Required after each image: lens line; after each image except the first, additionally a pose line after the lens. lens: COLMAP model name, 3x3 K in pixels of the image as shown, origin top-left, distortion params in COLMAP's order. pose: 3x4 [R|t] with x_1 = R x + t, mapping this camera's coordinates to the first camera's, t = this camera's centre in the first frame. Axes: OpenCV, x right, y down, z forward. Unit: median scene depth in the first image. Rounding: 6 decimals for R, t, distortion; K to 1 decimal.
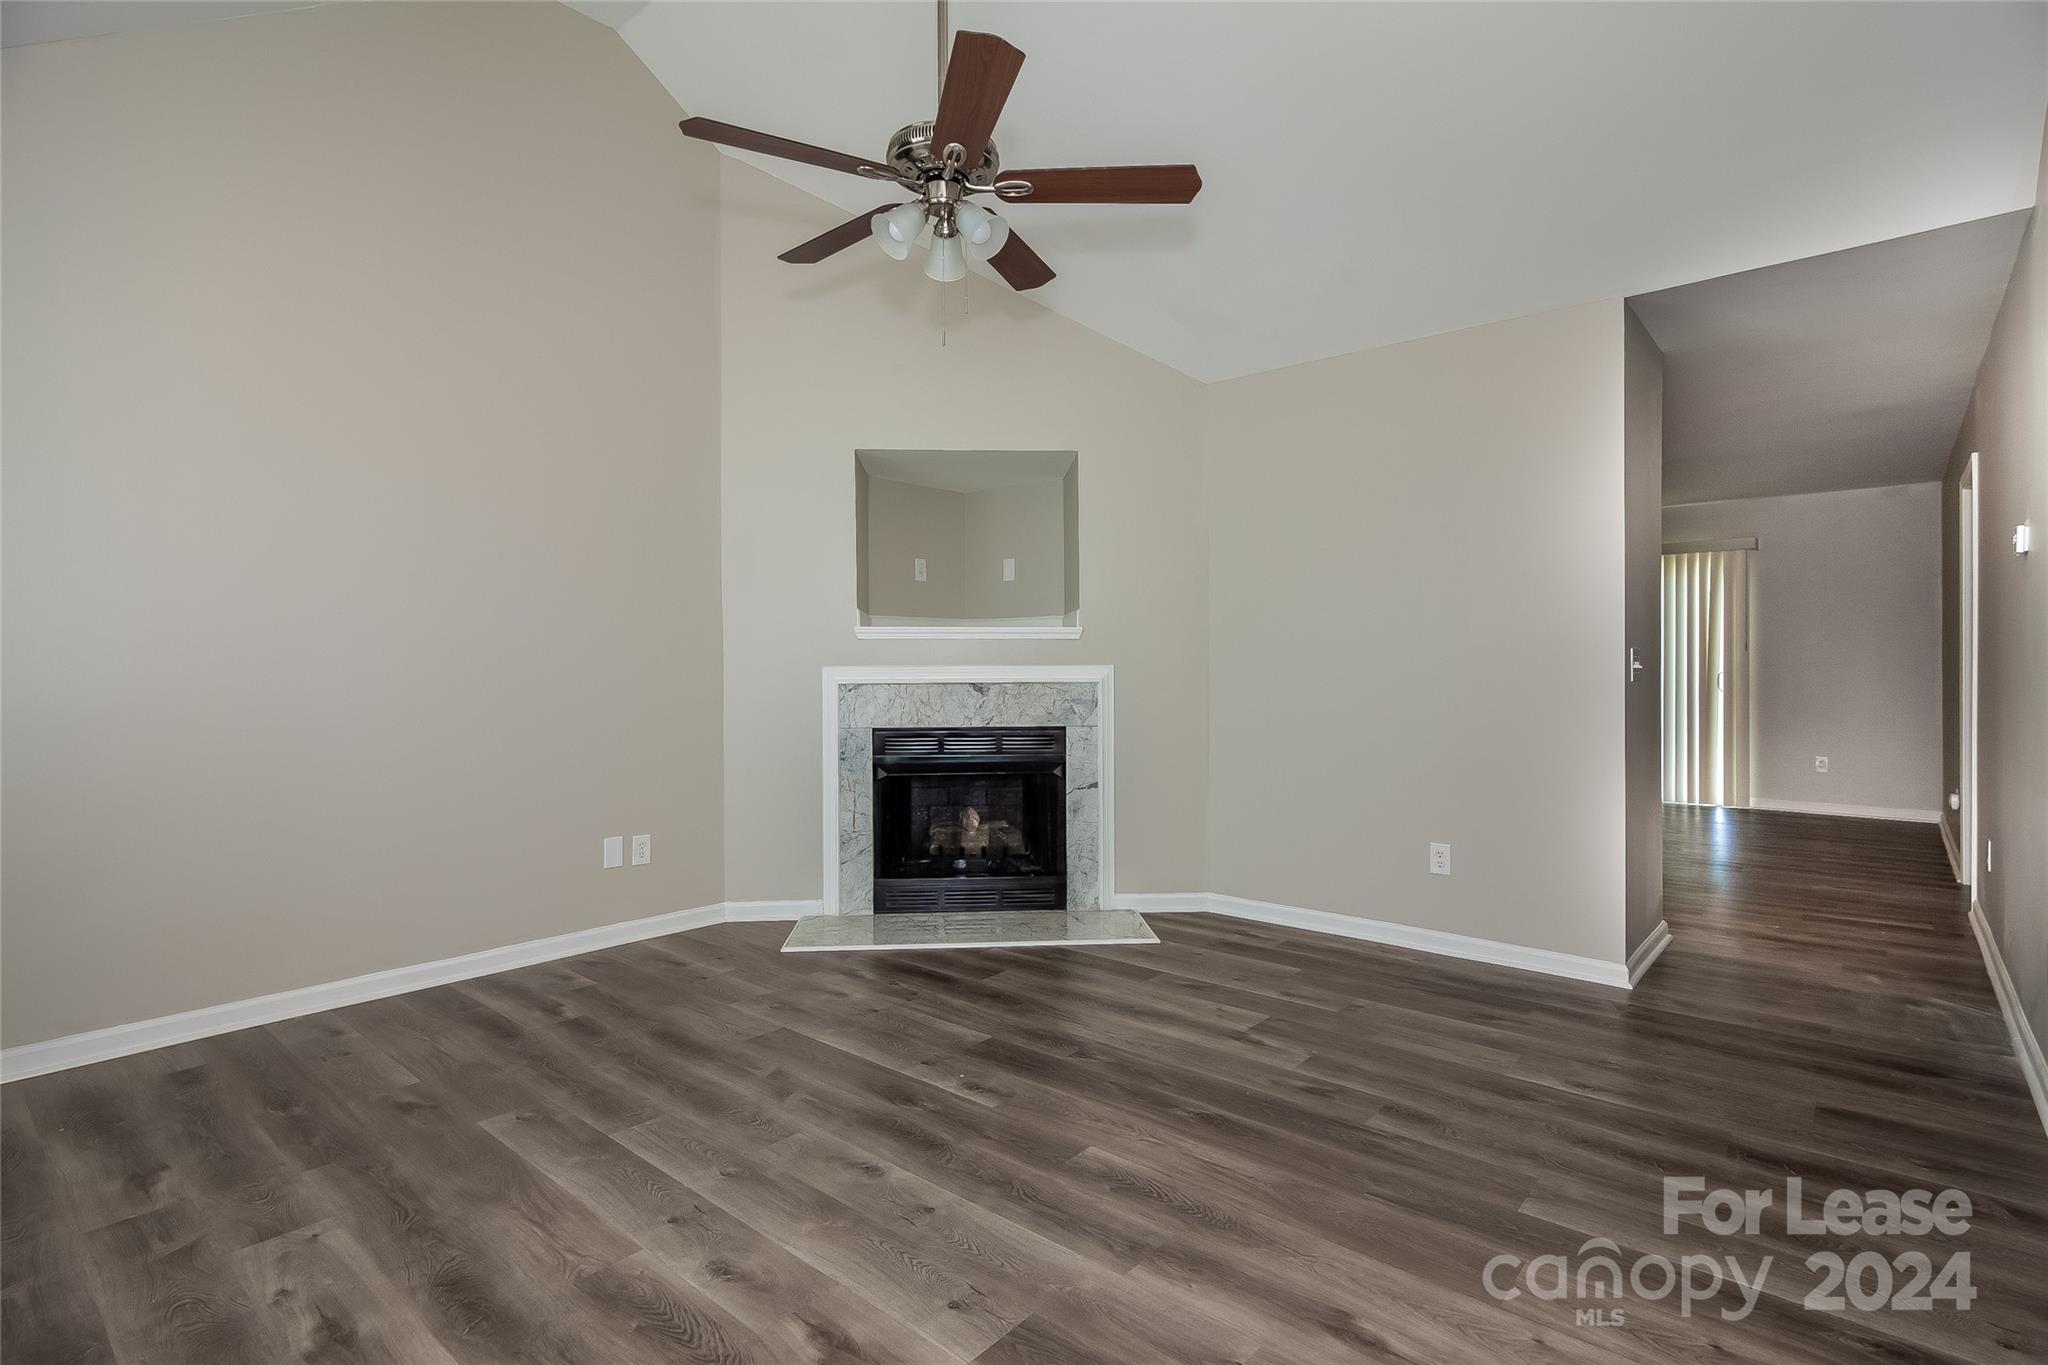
lens RADIAL K [[991.1, 0, 1009.3], [0, 991.1, 681.7], [0, 0, 1]] dist [0.010504, 0.000257]
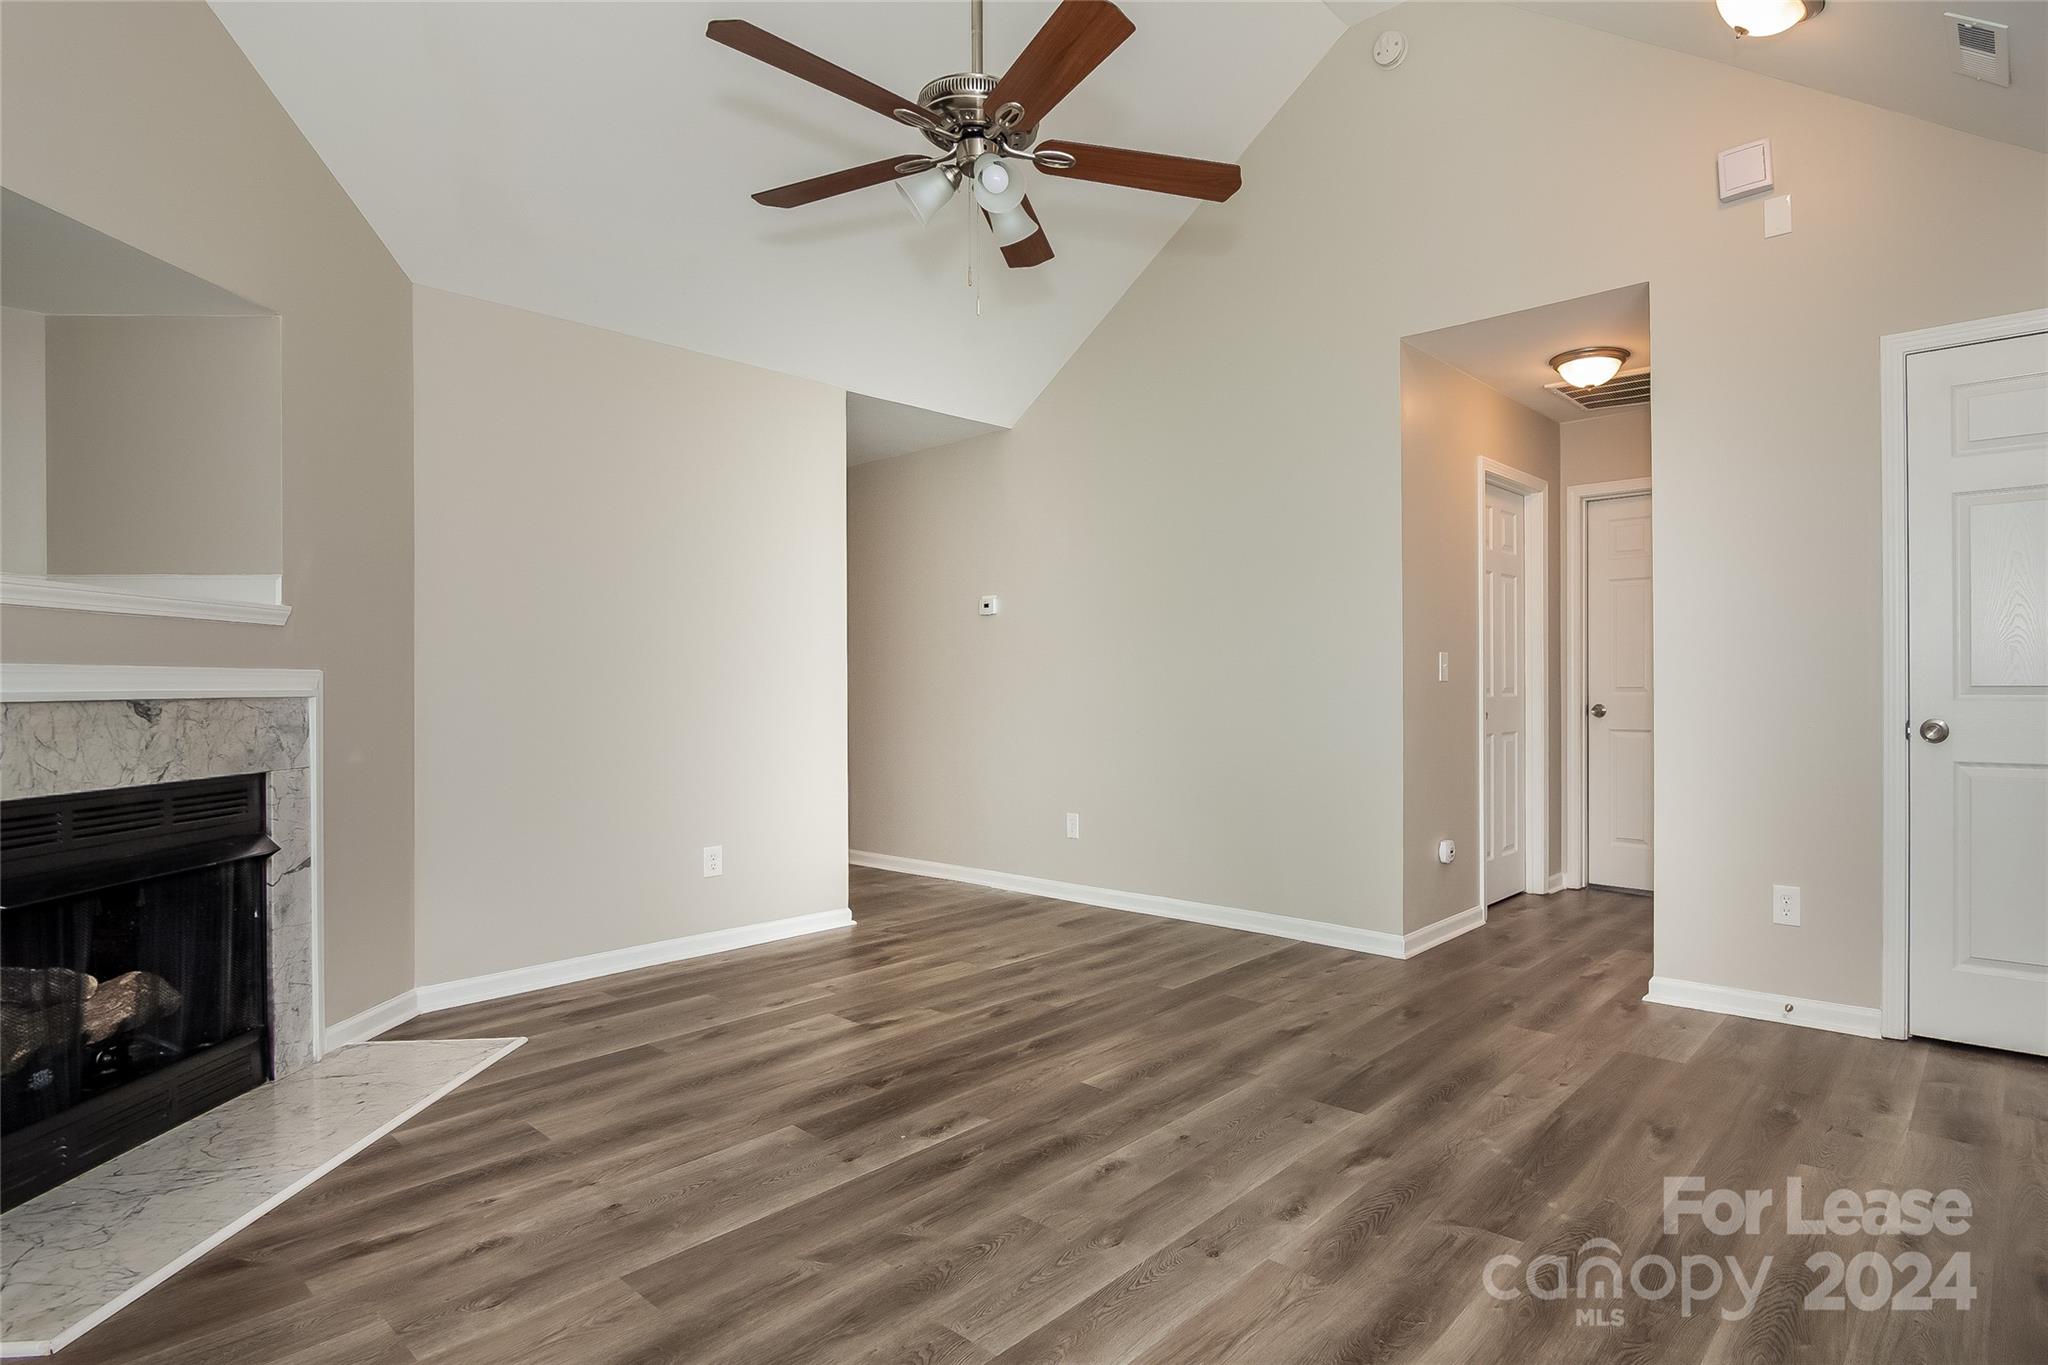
lens RADIAL K [[1038.4, 0, 1194.2], [0, 1038.4, 684.0], [0, 0, 1]] dist [-0.002486, -0.001258]
pose [[-0.040737, 0.003724, 0.999163, -0.861824], [0.019478, 0.999806, -0.002933, 0.007564], [-0.998980, 0.019342, -0.040802, 0.690851]]
